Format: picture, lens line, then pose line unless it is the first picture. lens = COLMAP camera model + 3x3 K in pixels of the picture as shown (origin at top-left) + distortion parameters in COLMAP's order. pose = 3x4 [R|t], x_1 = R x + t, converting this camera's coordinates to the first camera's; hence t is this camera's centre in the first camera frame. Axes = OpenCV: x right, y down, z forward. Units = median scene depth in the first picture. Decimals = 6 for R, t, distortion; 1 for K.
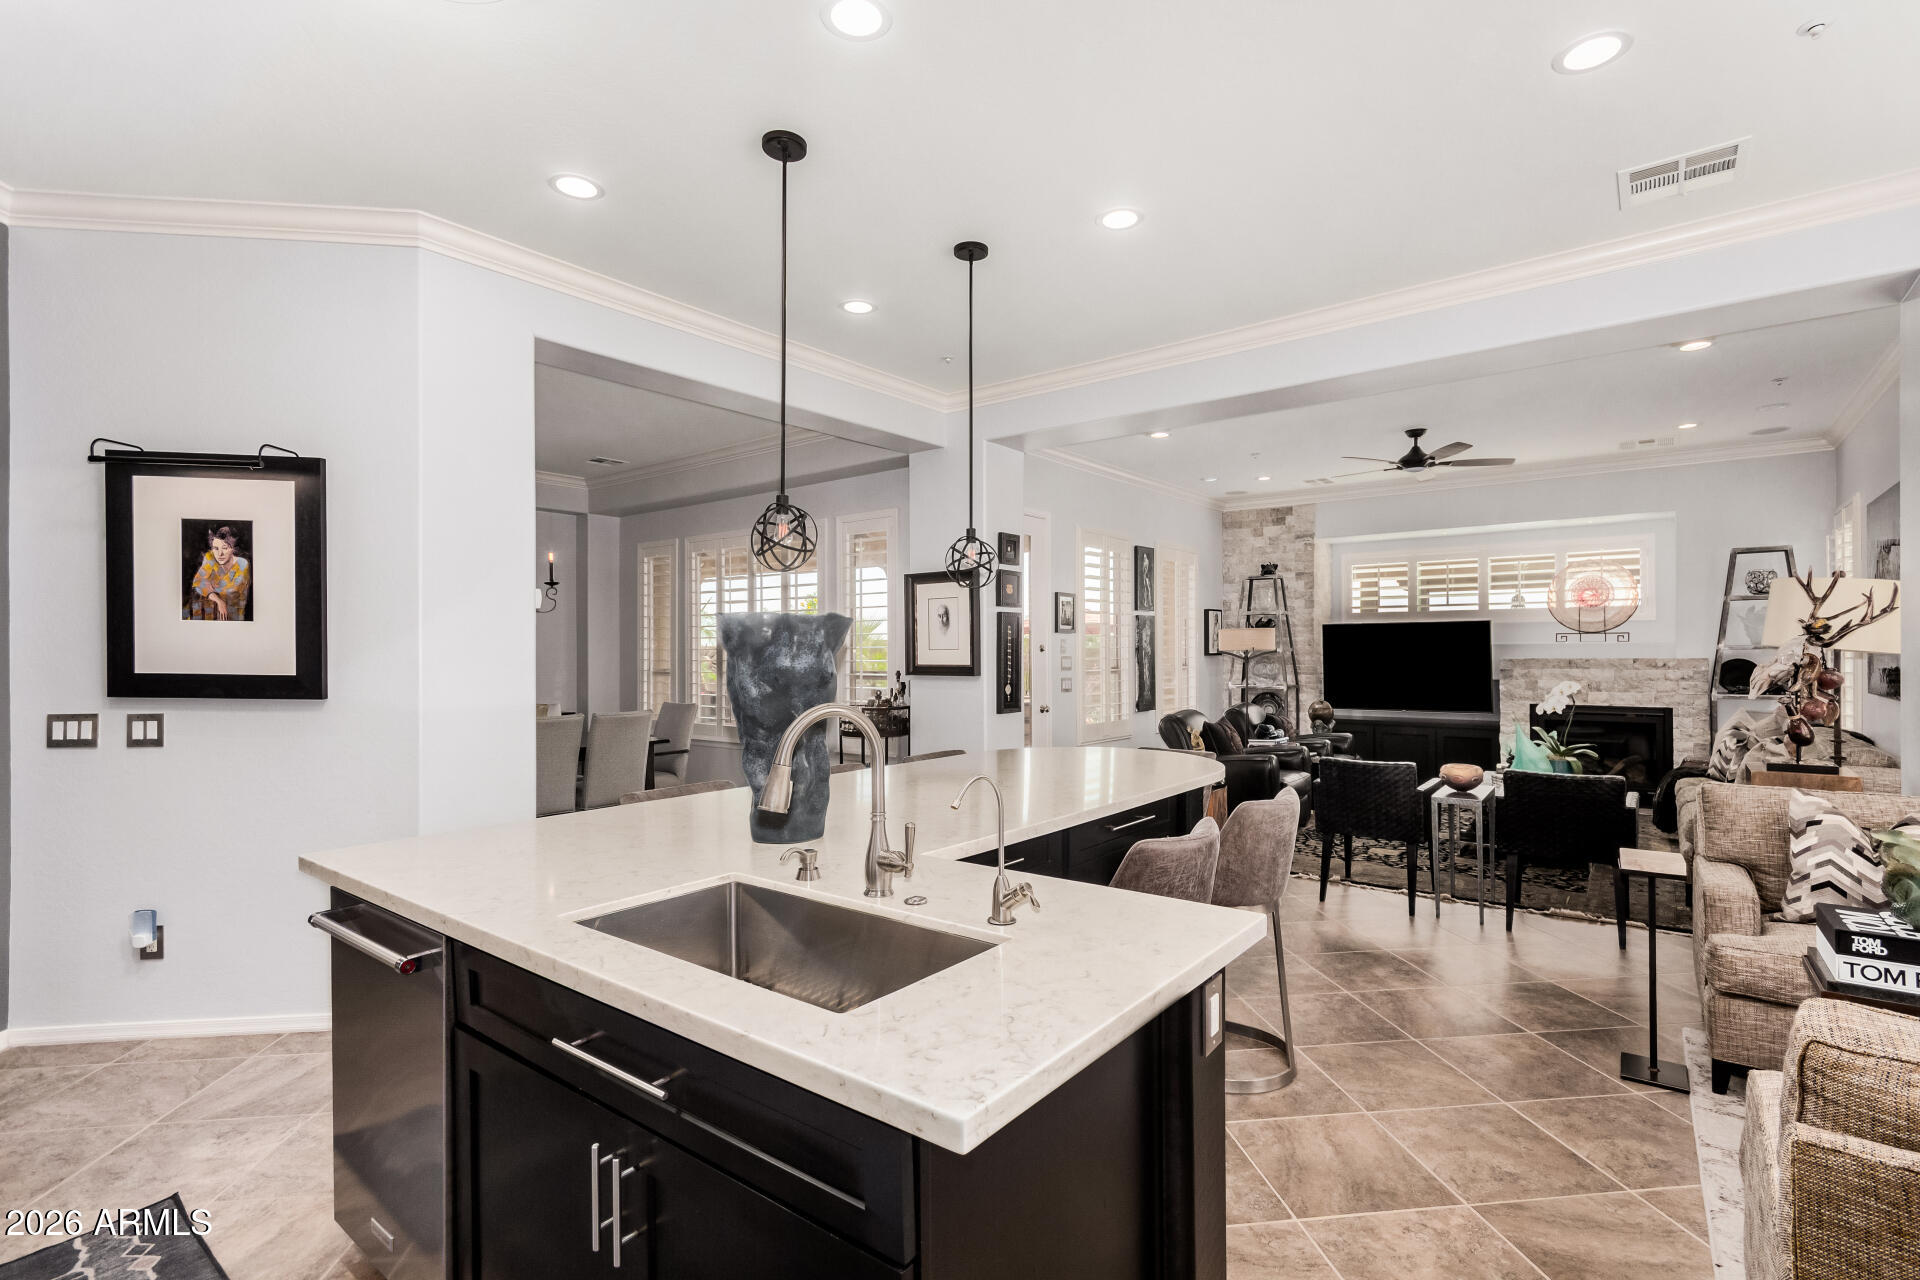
lens RADIAL K [[890.4, 0, 964.6], [0, 890.4, 647.4], [0, 0, 1]] dist [0.005627, 0.000771]
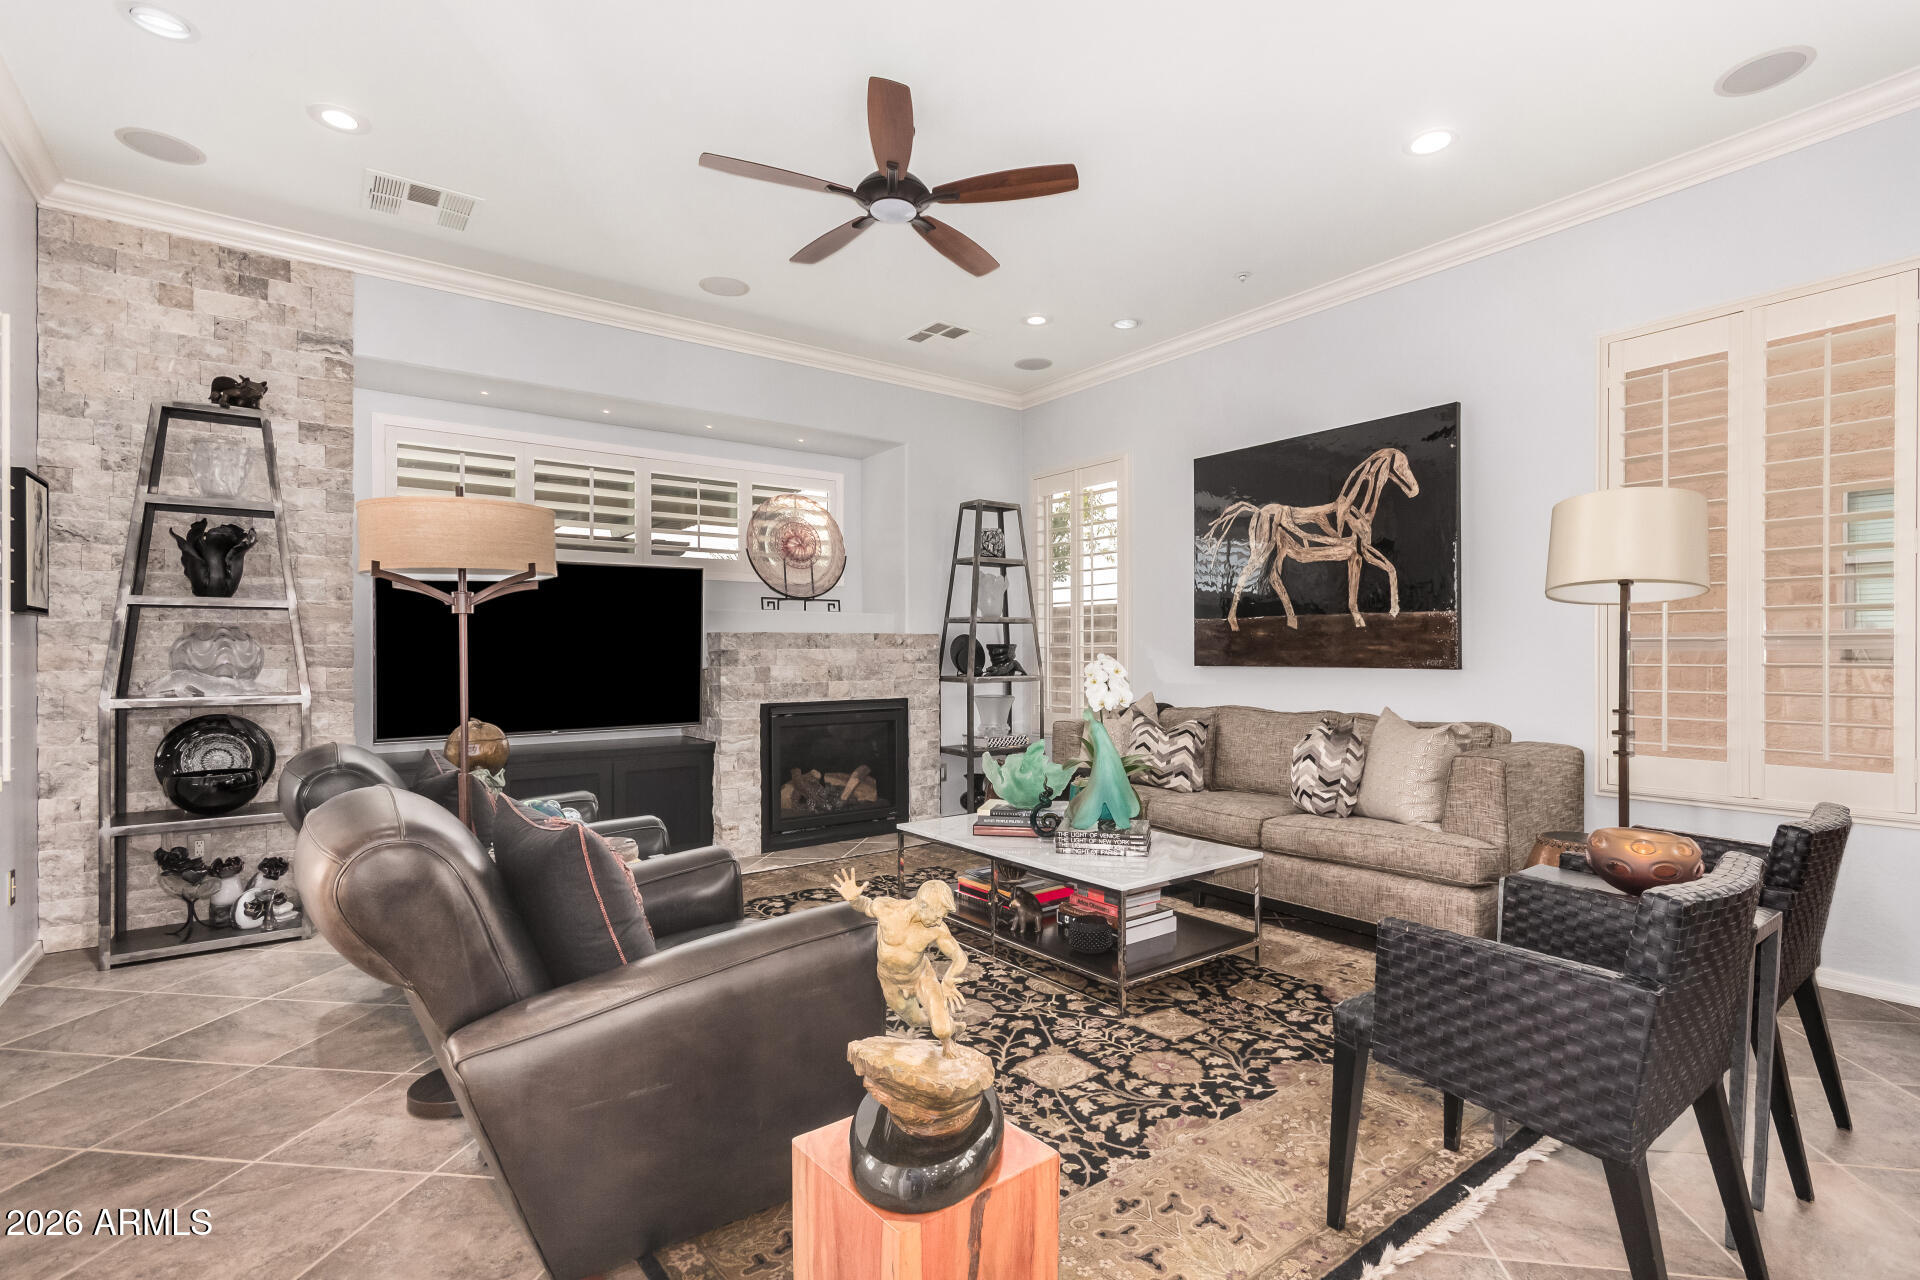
lens RADIAL K [[890.4, 0, 965.8], [0, 890.4, 645.7], [0, 0, 1]] dist [0.005627, 0.000771]
pose [[0.251914, 0.009167, 0.967706, 0.053992], [-0.005597, 0.999952, -0.008015, 0.025856], [-0.967733, -0.003397, 0.251954, 0.690592]]
